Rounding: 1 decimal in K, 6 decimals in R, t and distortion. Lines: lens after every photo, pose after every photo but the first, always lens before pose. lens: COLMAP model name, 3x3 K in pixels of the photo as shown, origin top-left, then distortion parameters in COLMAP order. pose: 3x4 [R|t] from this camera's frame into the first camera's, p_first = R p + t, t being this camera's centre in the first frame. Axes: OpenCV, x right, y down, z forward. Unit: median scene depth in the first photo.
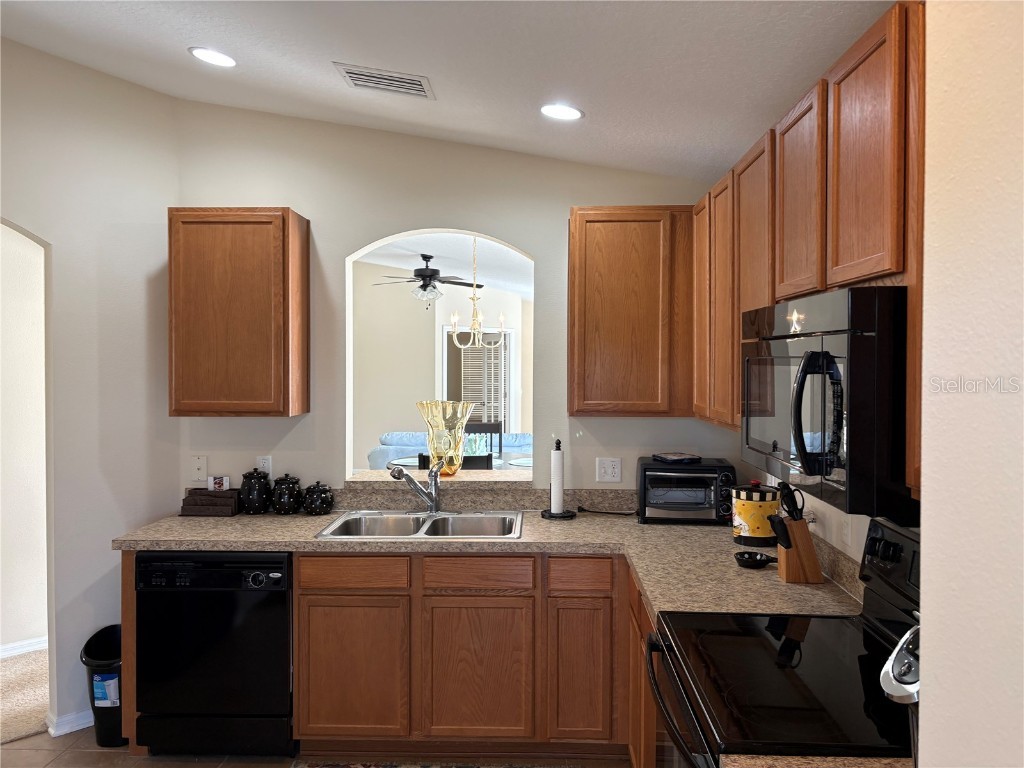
lens RADIAL K [[777.1, 0, 512.0], [0, 777.1, 384.0], [0, 0, 1]] dist [0.059098, -0.084803]
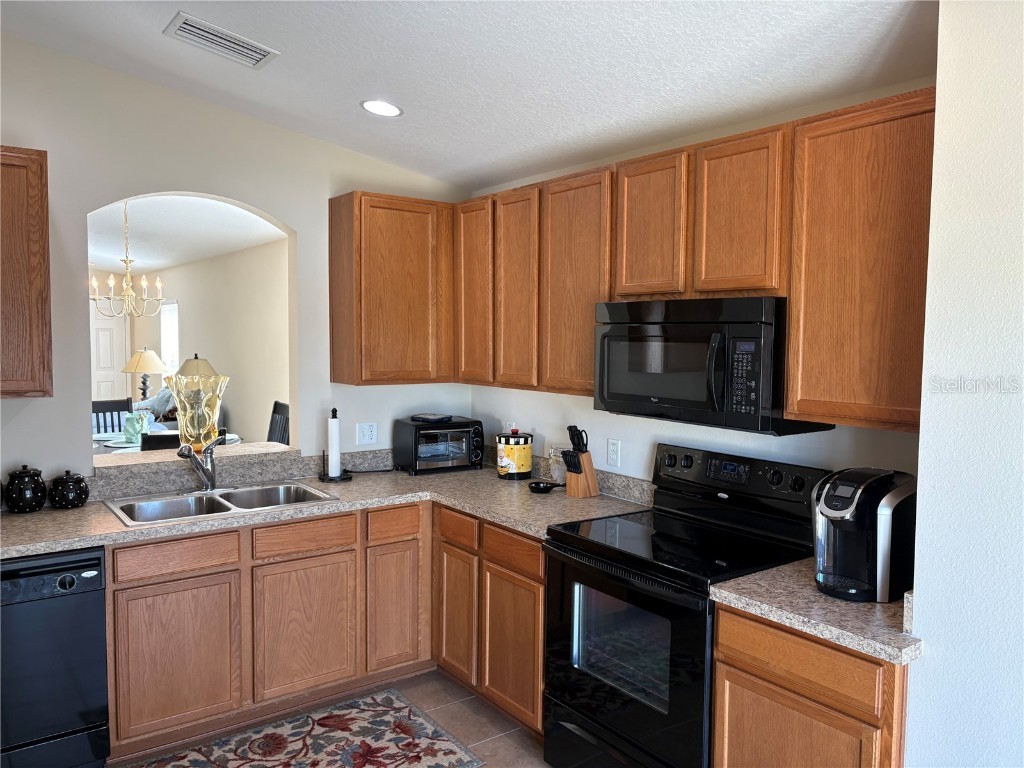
lens RADIAL K [[792.1, 0, 510.7], [0, 792.1, 390.2], [0, 0, 1]] dist [0.057730, -0.004934]
pose [[0.789808, -0.039756, 0.612065, -0.410989], [0.010832, 0.998646, 0.050887, -0.005682], [-0.613259, -0.033561, 0.789169, -0.011585]]
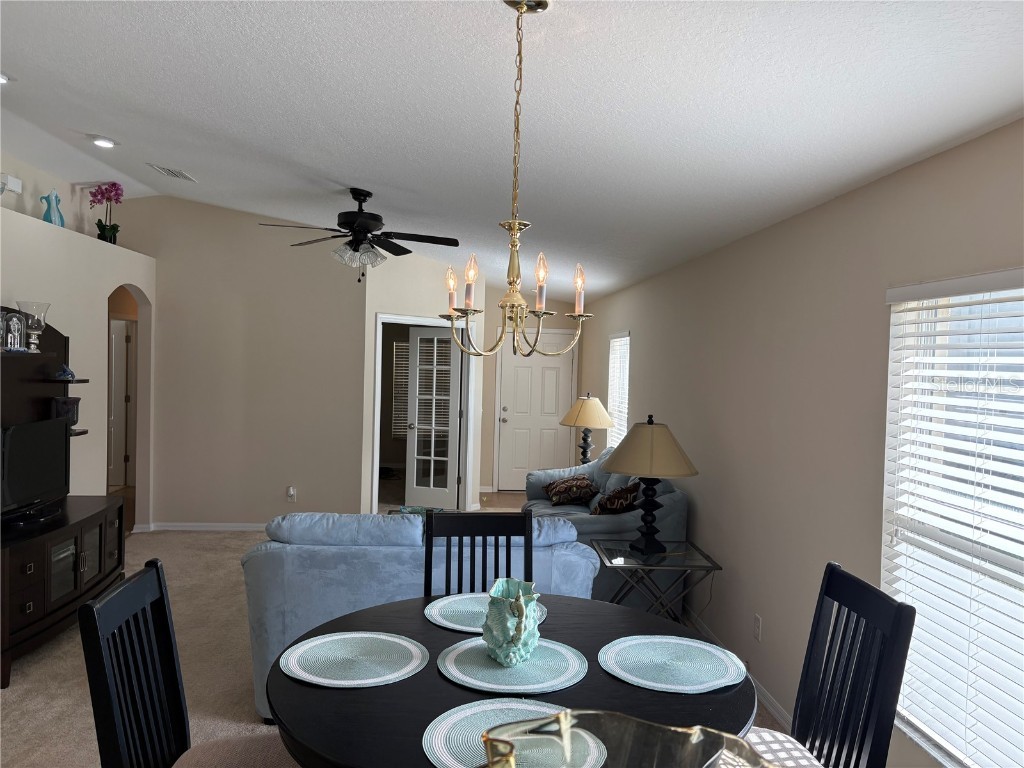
lens RADIAL K [[777.1, 0, 512.0], [0, 777.1, 384.0], [0, 0, 1]] dist [0.059098, -0.084803]
pose [[0.993599, 0.019730, 0.111226, -0.136744], [-0.020023, 0.999798, 0.001520, -0.049722], [-0.111173, -0.003738, 0.993794, 0.934899]]
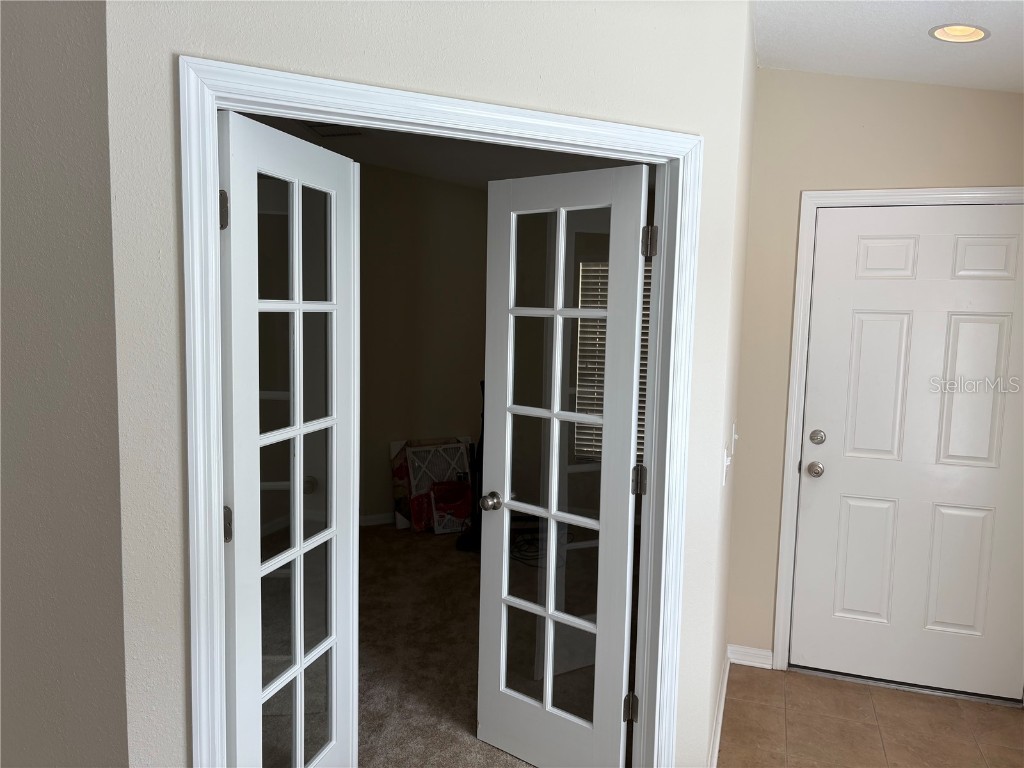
lens RADIAL K [[777.1, 0, 512.0], [0, 777.1, 384.0], [0, 0, 1]] dist [0.059098, -0.084803]
pose [[0.960502, 0.048176, -0.274071, 0.042346], [-0.028095, 0.996656, 0.076733, -0.080363], [0.276851, -0.066002, 0.958643, 2.614311]]
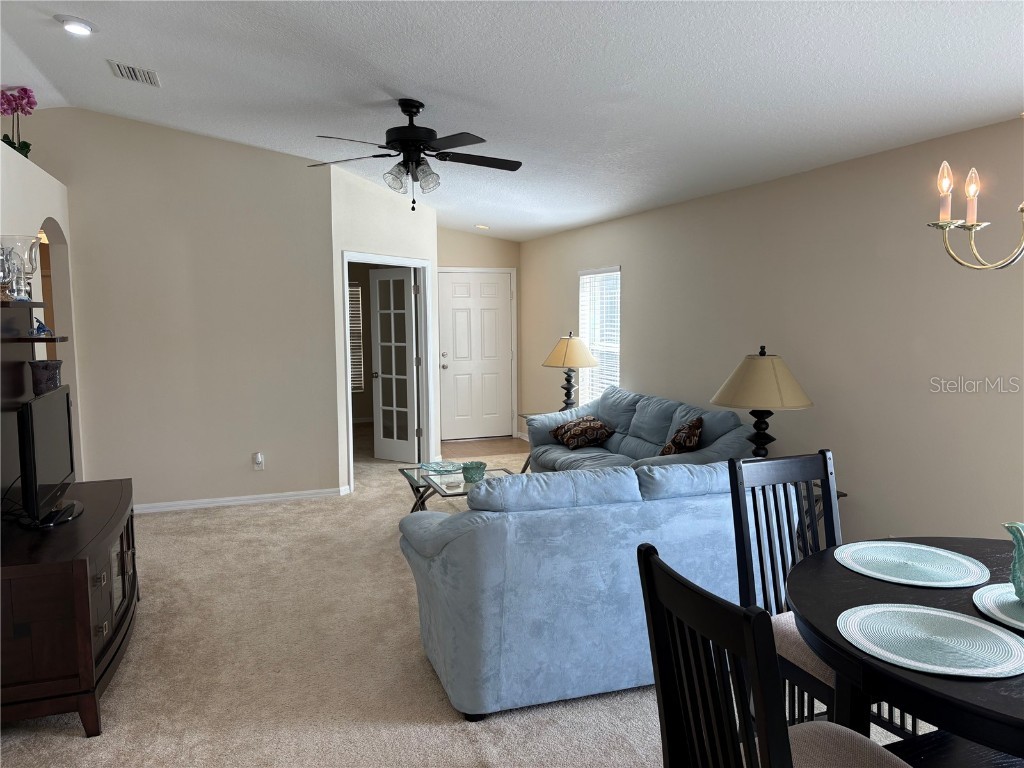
lens RADIAL K [[777.1, 0, 512.0], [0, 777.1, 384.0], [0, 0, 1]] dist [0.059098, -0.084803]
pose [[0.930983, -0.045308, 0.362241, -0.572073], [0.020998, 0.997272, 0.070771, -0.038061], [-0.364459, -0.058280, 0.929394, 1.162081]]
